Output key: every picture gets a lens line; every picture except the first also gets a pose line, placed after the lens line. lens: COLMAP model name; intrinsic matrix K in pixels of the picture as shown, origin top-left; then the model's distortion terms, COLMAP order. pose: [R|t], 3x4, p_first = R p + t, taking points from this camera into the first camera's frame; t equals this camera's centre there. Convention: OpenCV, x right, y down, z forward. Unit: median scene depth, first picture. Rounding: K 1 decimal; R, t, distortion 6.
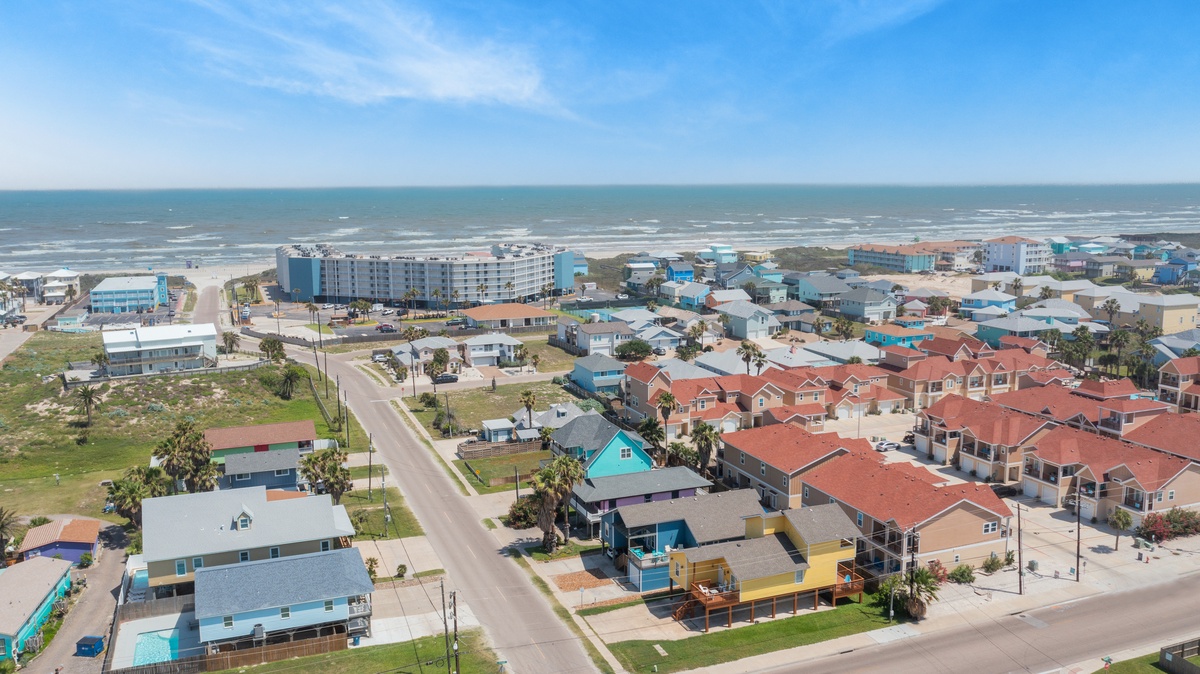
lens RADIAL K [[969.4, 0, 600.0], [0, 969.4, 337.0], [0, 0, 1]] dist [-0.014569, -0.002180]
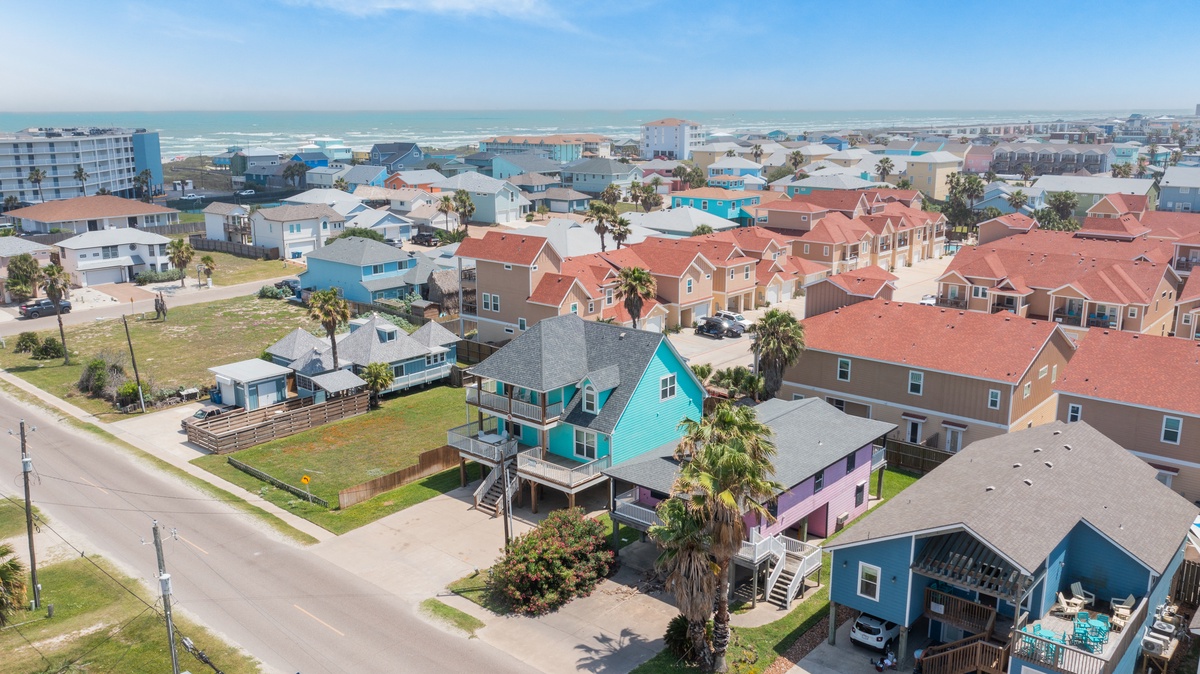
lens RADIAL K [[969.4, 0, 600.0], [0, 969.4, 337.0], [0, 0, 1]] dist [-0.014569, -0.002180]
pose [[0.883193, -0.100479, 0.458120, -0.136633], [0.069402, 0.994027, 0.084221, 0.035903], [-0.463847, -0.042590, 0.884891, 0.396162]]
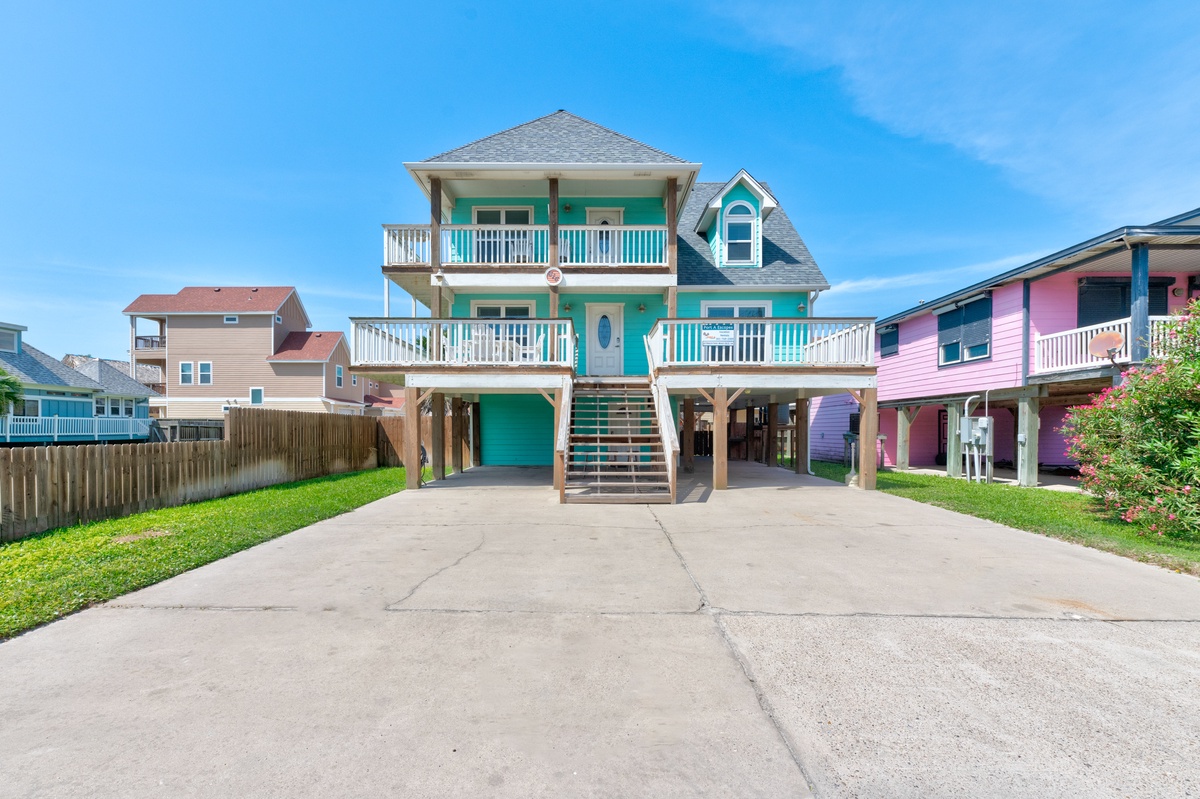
lens RADIAL K [[515.5, 0, 587.1], [0, 515.5, 432.1], [0, 0, 1]] dist [-0.000888, -0.000041]
pose [[0.375845, 0.002444, 0.926679, -0.082096], [0.144830, 0.987553, -0.061345, 0.105424], [-0.915295, 0.157267, 0.370813, 0.646044]]
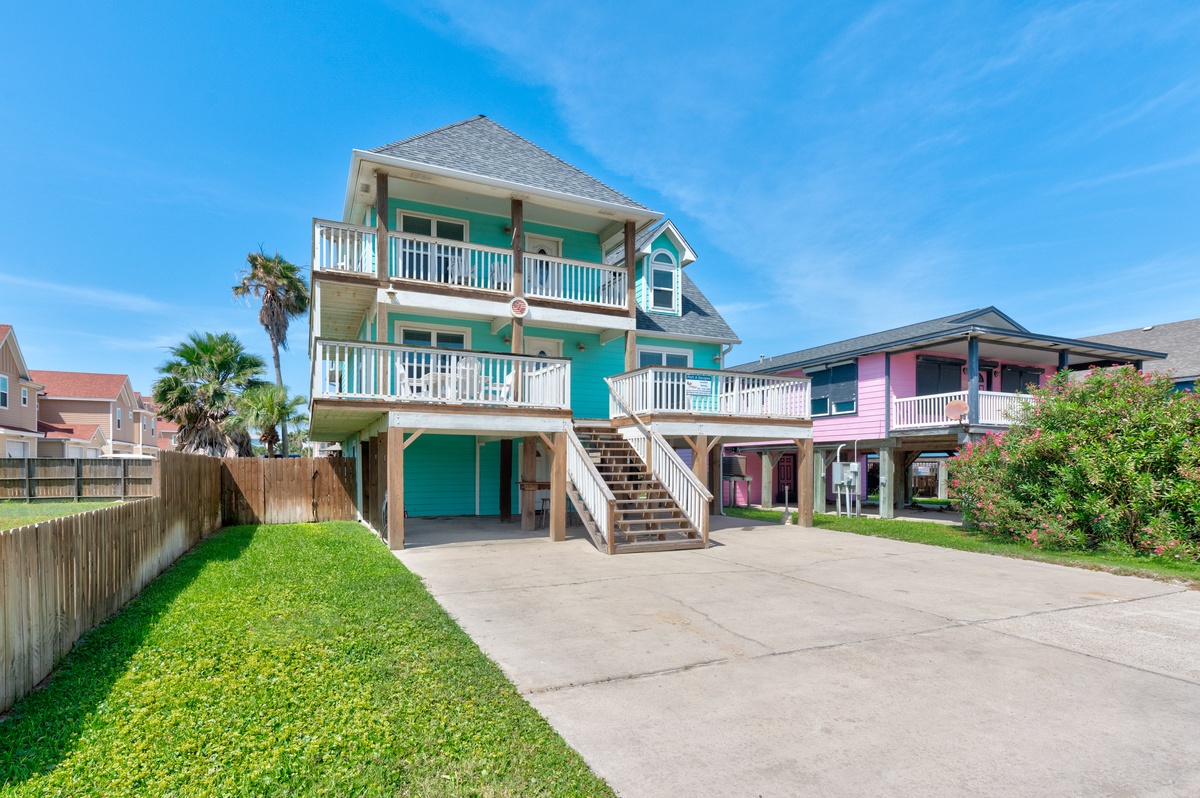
lens RADIAL K [[596.4, 0, 562.3], [0, 596.4, 466.4], [0, 0, 1]] dist [-0.003900, -0.000431]
pose [[-0.035744, 0.009069, 0.999320, -0.091086], [0.161201, 0.986916, -0.003191, 0.100823], [-0.986274, 0.160977, -0.036738, 0.669522]]
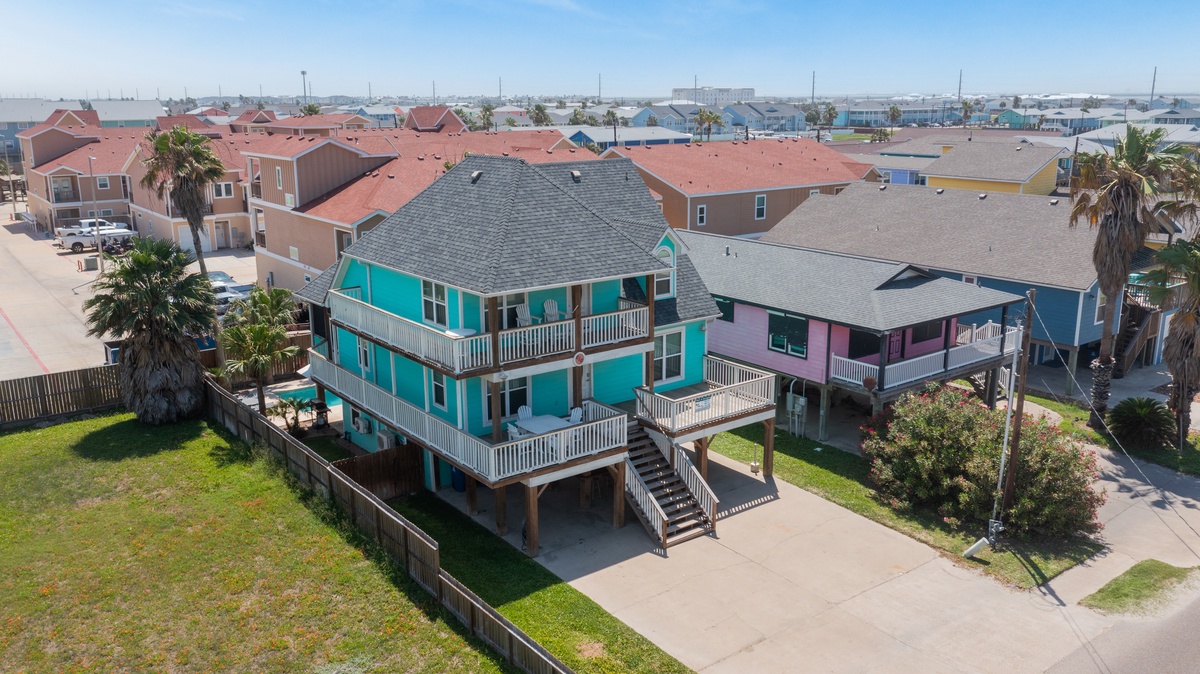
lens RADIAL K [[969.4, 0, 600.0], [0, 969.4, 337.0], [0, 0, 1]] dist [-0.014569, -0.002180]
pose [[-0.276183, -0.222144, 0.935080, -0.159496], [0.162653, 0.948085, 0.273274, 0.042292], [-0.947242, 0.227567, -0.225713, 0.697250]]
